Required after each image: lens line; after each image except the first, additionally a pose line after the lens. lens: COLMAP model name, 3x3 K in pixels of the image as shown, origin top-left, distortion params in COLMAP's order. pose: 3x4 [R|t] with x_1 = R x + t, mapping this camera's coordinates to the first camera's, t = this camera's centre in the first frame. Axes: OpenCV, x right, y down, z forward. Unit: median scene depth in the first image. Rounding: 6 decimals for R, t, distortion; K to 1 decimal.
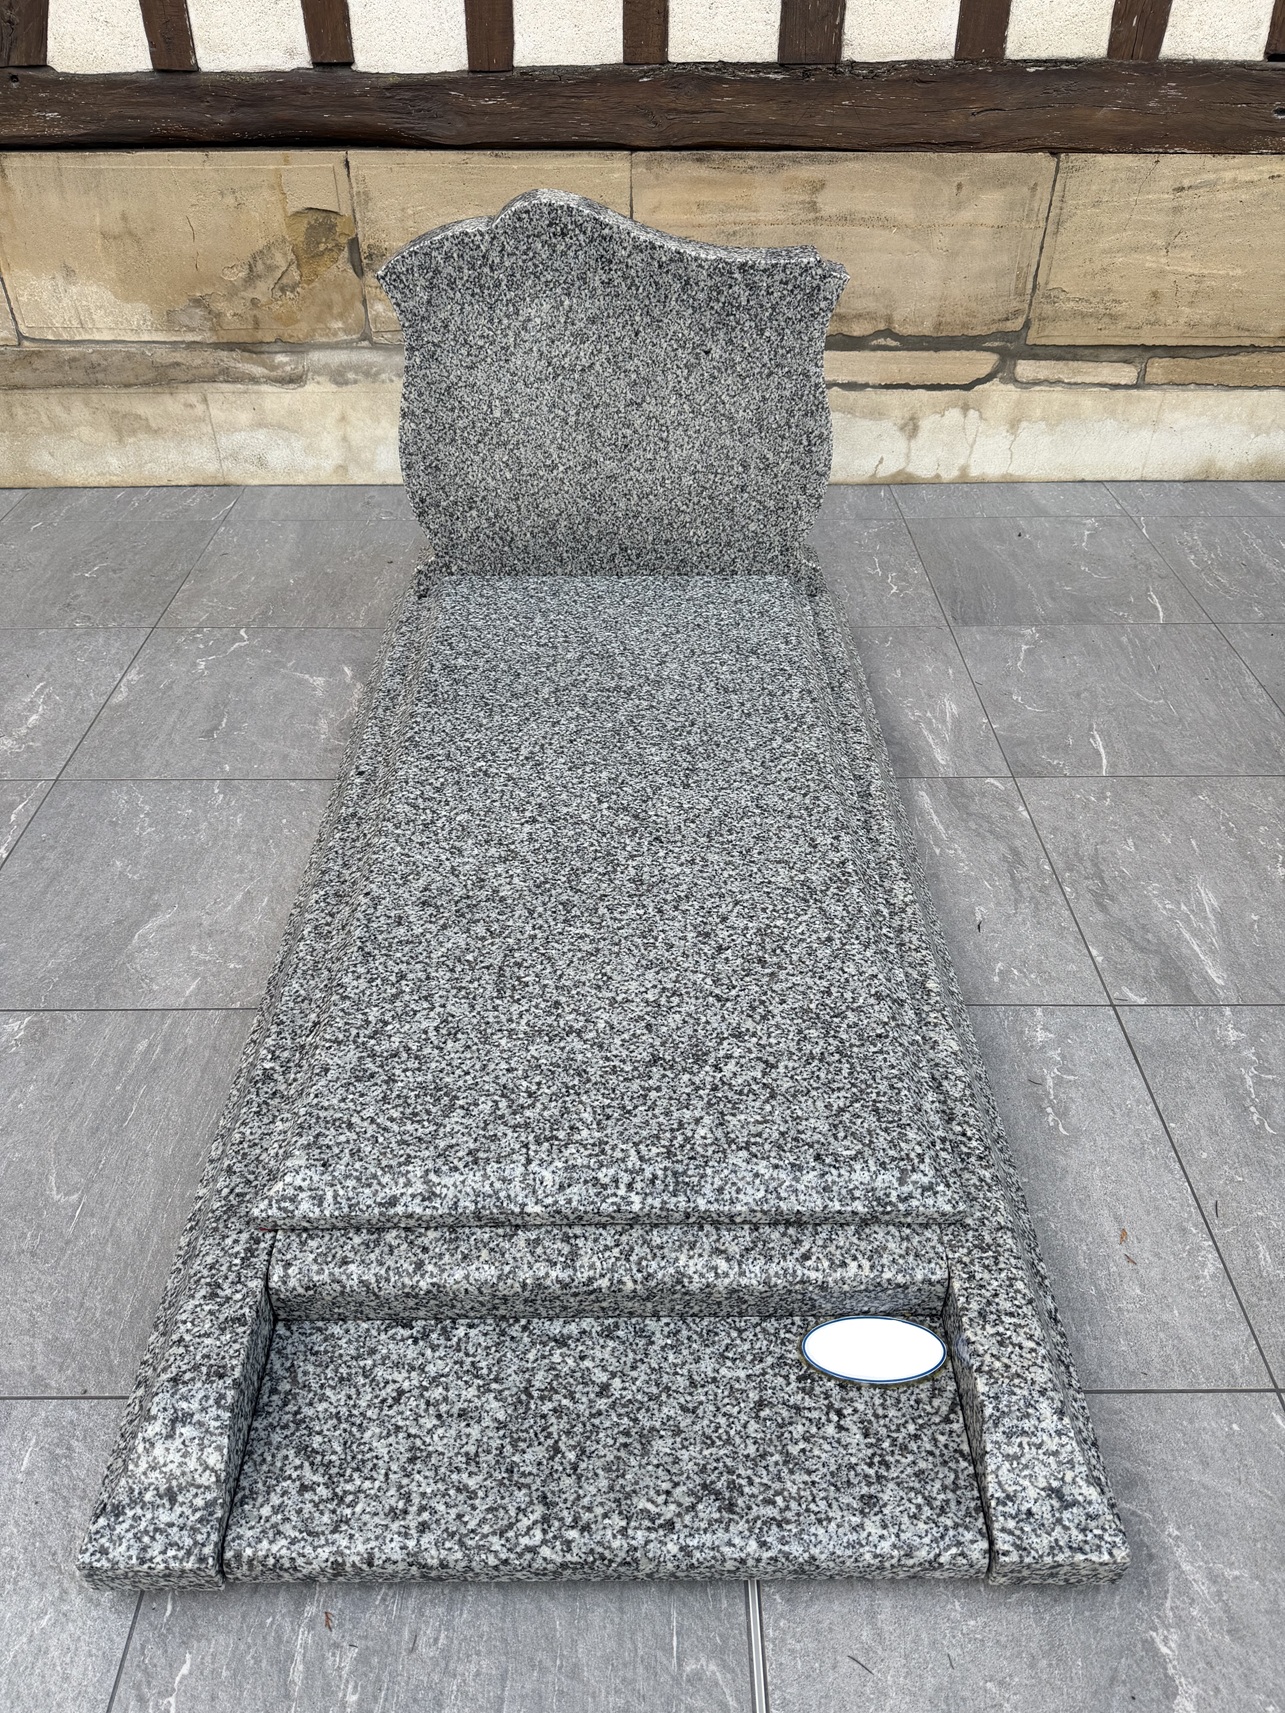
lens RADIAL K [[1219.8, 0, 640.5], [0, 1219.8, 844.7], [0, 0, 1]] dist [-0.023803, 0.015896]
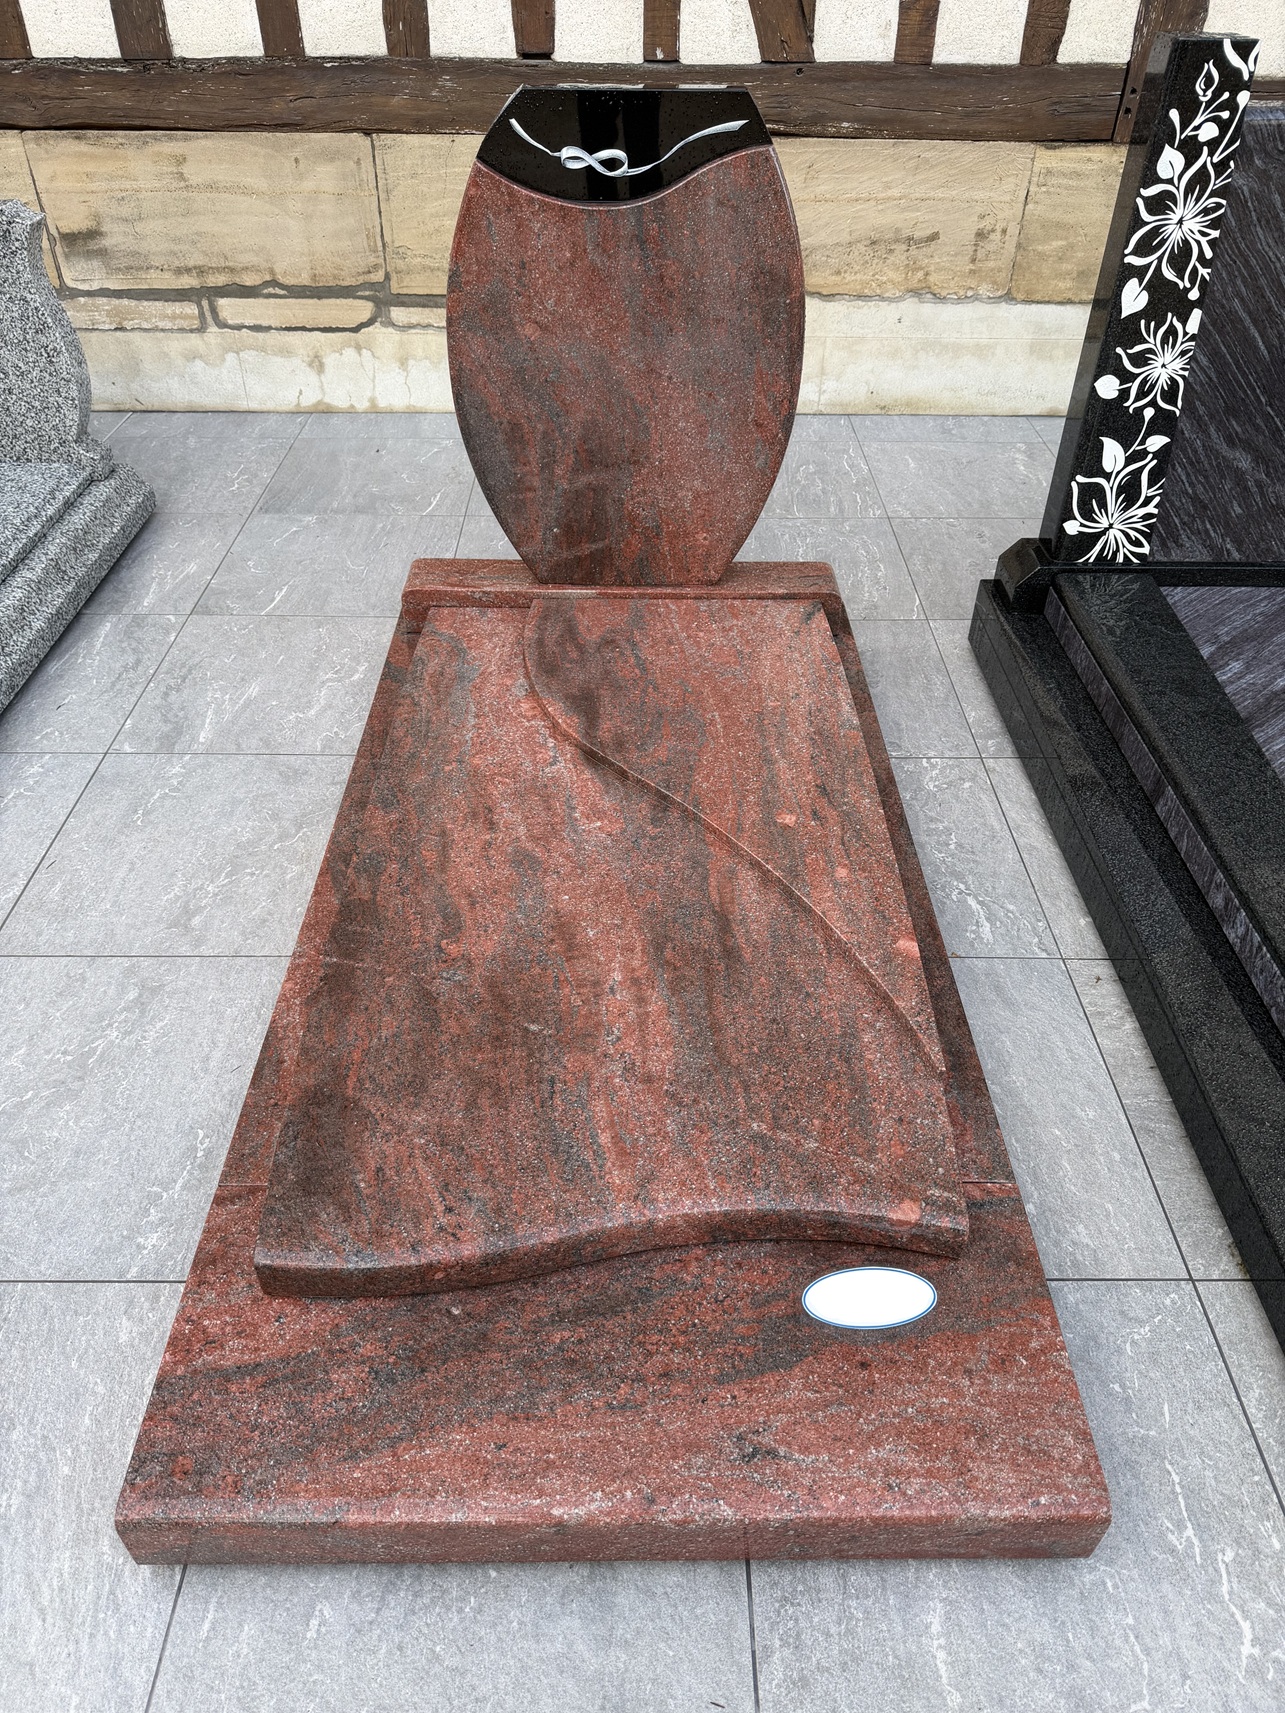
lens RADIAL K [[1219.8, 0, 645.9], [0, 1219.8, 851.9], [0, 0, 1]] dist [-0.023803, 0.015896]
pose [[0.999593, 0.021310, -0.018974, 0.638005], [-0.021271, 0.999771, 0.002283, 0.142257], [0.019019, -0.001879, 0.999817, -0.214491]]
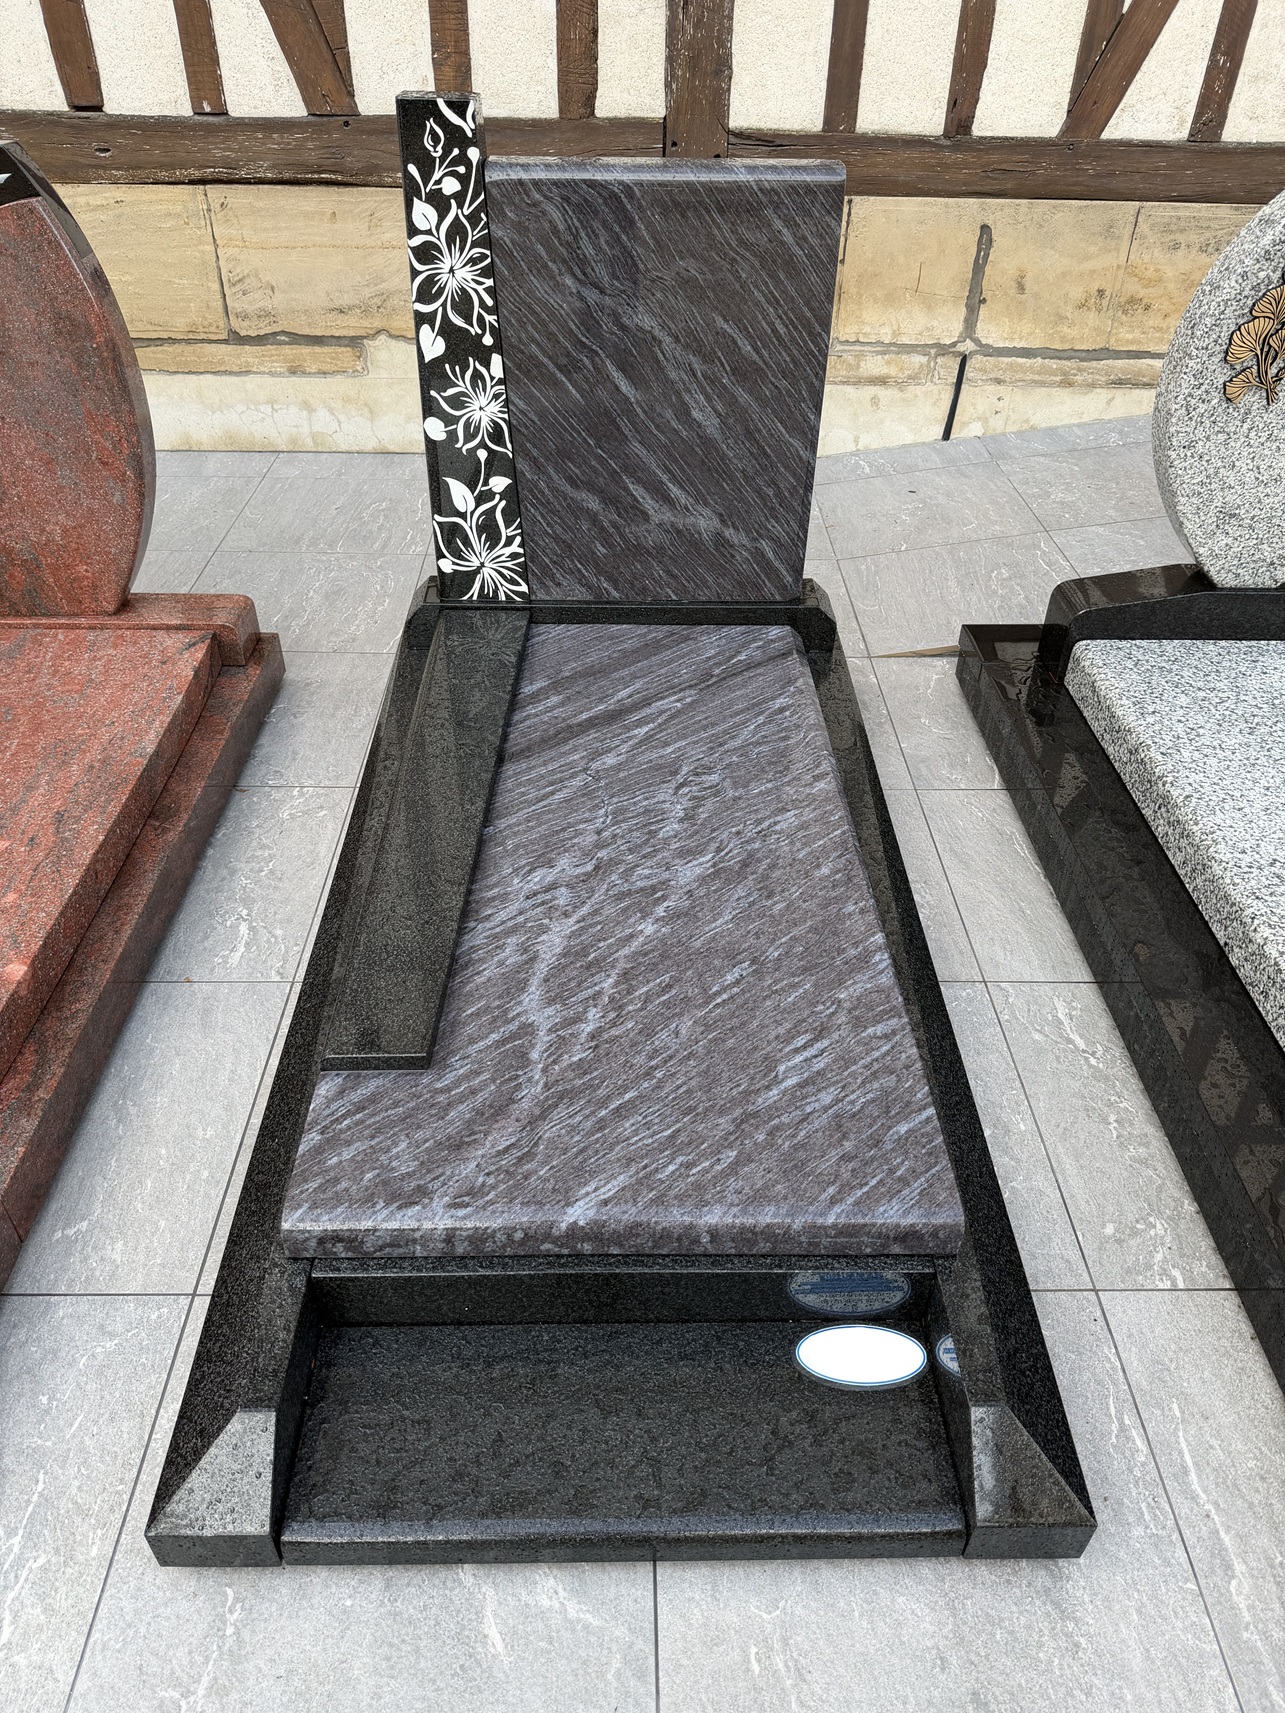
lens RADIAL K [[1219.8, 0, 639.1], [0, 1219.8, 854.2], [0, 0, 1]] dist [-0.023803, 0.015896]
pose [[0.998050, 0.043529, -0.044728, 1.124143], [-0.044621, 0.998723, -0.023702, 0.131218], [0.043639, 0.025651, 0.998718, -0.216387]]
